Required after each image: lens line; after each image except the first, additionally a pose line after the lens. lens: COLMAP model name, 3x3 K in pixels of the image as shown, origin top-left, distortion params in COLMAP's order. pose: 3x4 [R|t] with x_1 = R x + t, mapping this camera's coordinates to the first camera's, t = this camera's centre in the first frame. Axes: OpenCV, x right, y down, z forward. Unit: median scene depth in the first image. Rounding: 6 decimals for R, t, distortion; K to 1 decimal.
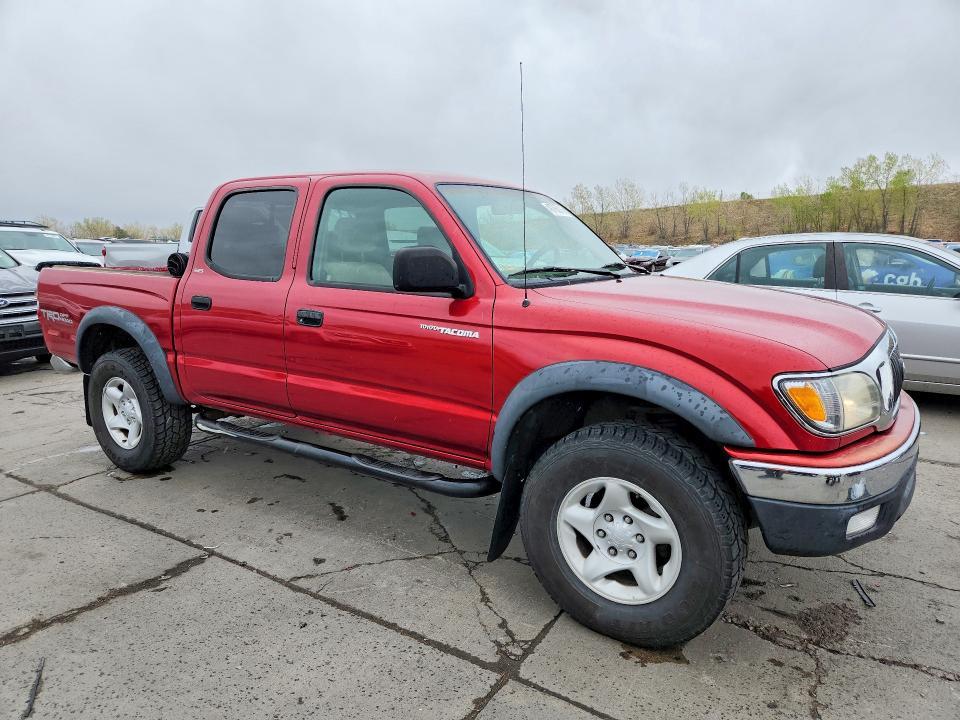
lens RADIAL K [[678.8, 0, 469.0], [0, 678.8, 362.3], [0, 0, 1]] dist [0.082188, -0.084719]
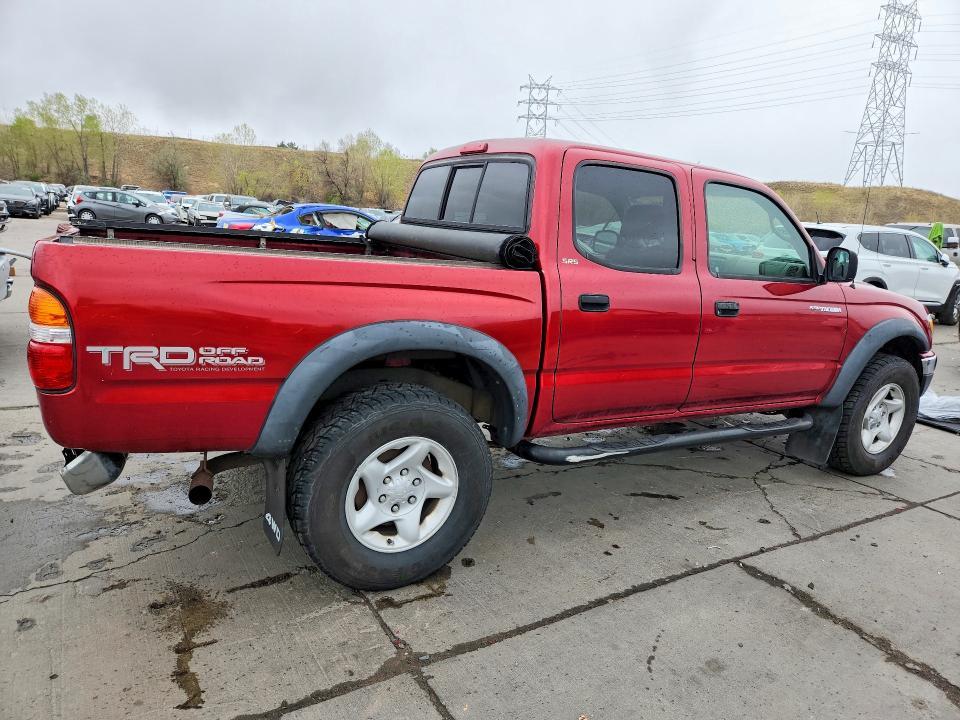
lens RADIAL K [[685.0, 0, 480.7], [0, 685.0, 348.3], [0, 0, 1]] dist [0.078680, -0.081489]
pose [[0.383754, -0.138901, 0.912929, -1.118984], [0.078578, 0.989949, 0.117589, -0.131986], [-0.920086, 0.026611, 0.390811, 0.772884]]
